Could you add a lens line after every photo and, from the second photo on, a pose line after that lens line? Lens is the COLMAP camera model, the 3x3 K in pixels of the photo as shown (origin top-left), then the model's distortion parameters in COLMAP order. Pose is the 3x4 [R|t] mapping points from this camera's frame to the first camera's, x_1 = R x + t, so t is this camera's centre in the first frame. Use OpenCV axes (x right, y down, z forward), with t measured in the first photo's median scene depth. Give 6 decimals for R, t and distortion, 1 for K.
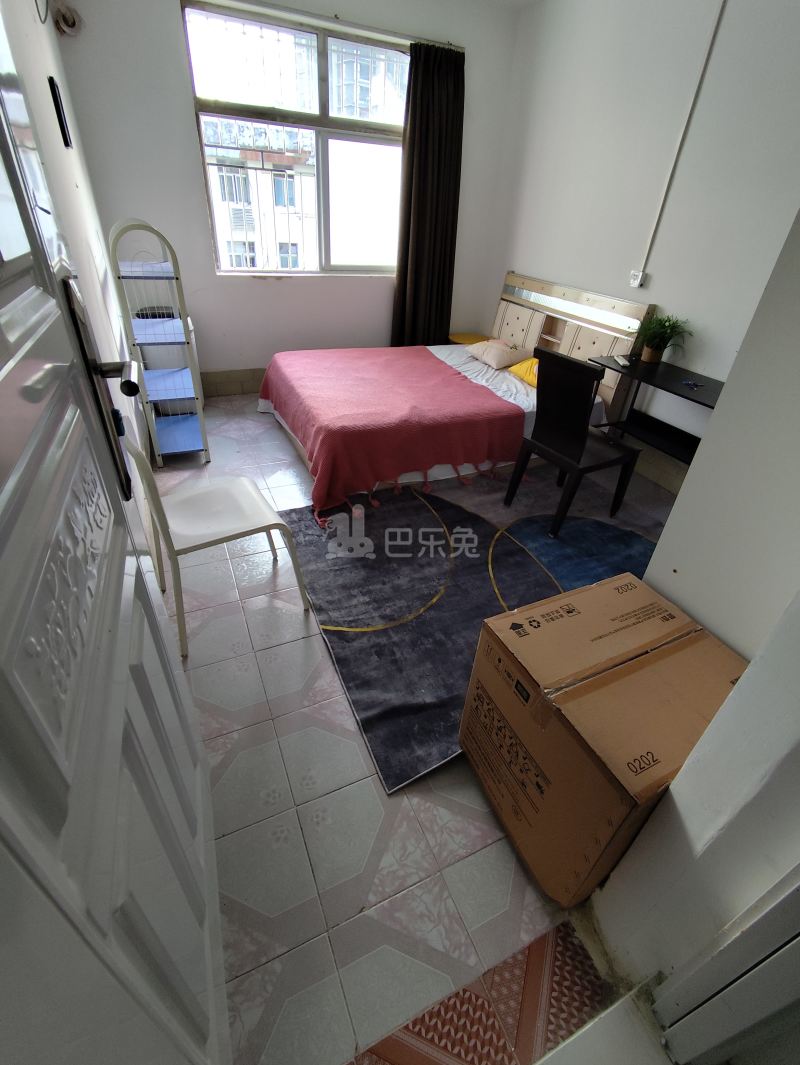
lens RADIAL K [[486.1, 0, 394.6], [0, 486.1, 529.7], [0, 0, 1]] dist [0.000875, 0.000584]
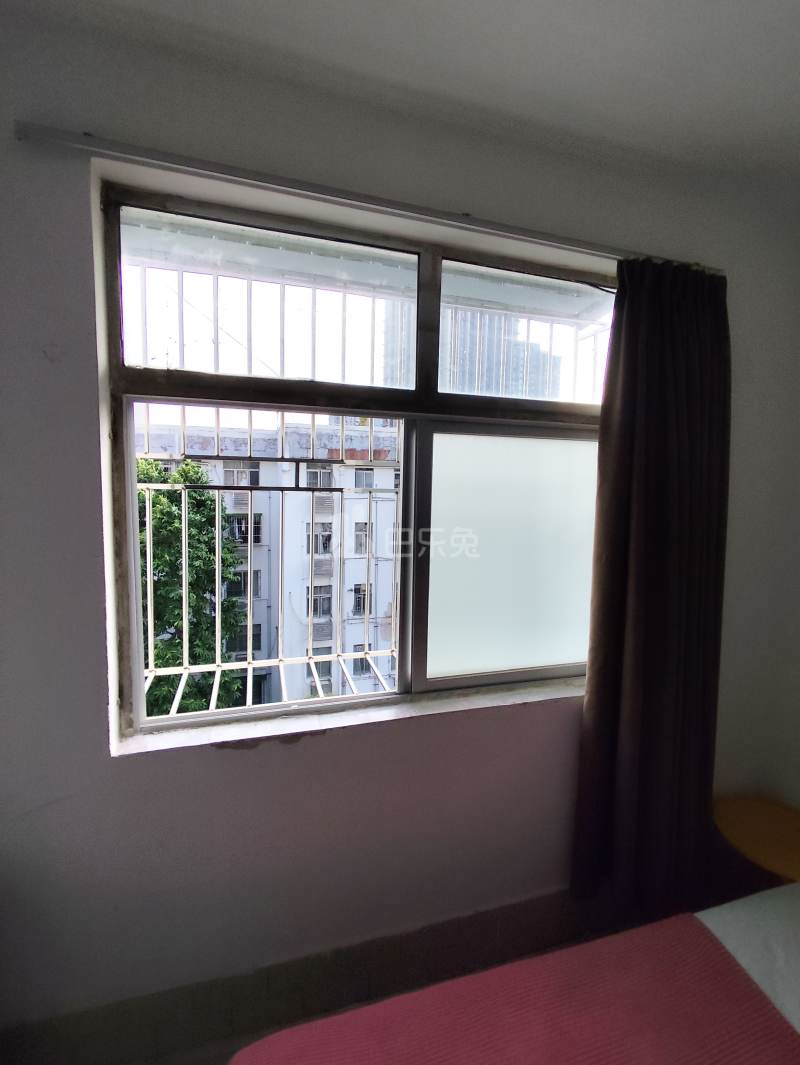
lens RADIAL K [[486.1, 0, 394.6], [0, 486.1, 529.7], [0, 0, 1]] dist [0.000875, 0.000584]
pose [[0.991189, -0.019440, -0.131023, -0.116489], [-0.045196, 0.880171, -0.472501, -0.526571], [0.124508, 0.474259, 0.871537, 0.664655]]
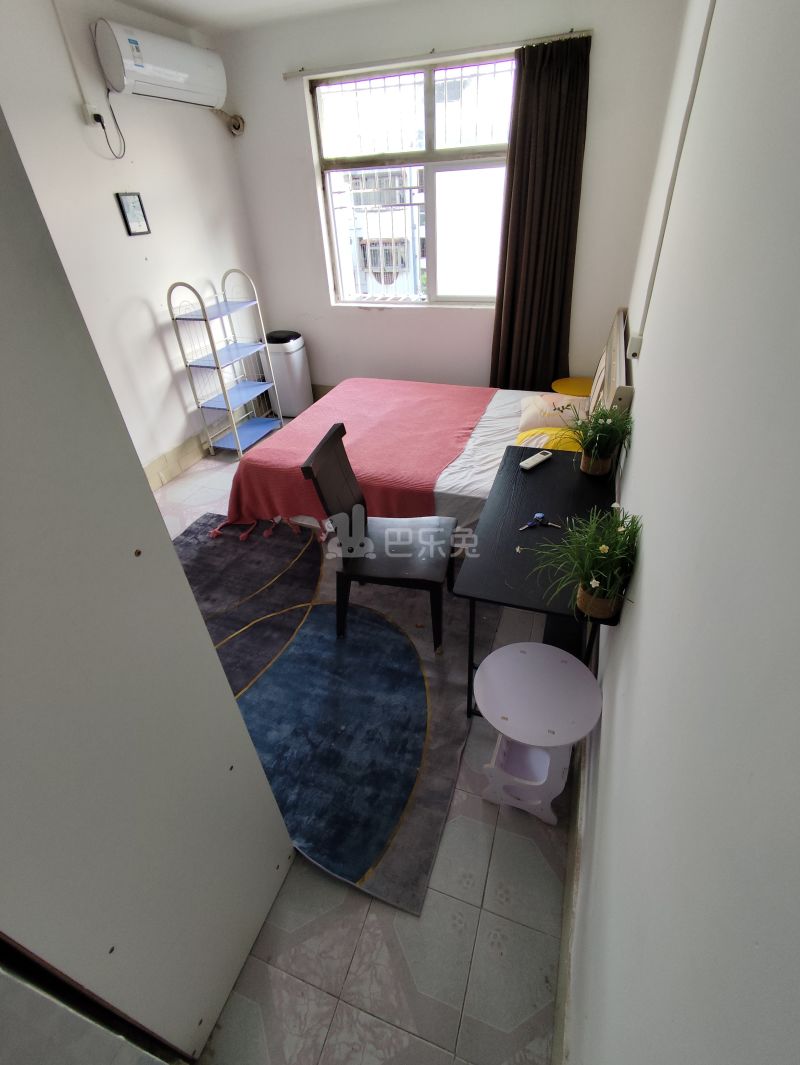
lens RADIAL K [[479.6, 0, 404.6], [0, 479.6, 526.9], [0, 0, 1]] dist [0.002048, 0.000597]
pose [[0.711605, 0.320934, -0.624996, 0.666650], [-0.311330, 0.941507, 0.128990, -0.237883], [0.629835, 0.102790, 0.769897, 0.291519]]
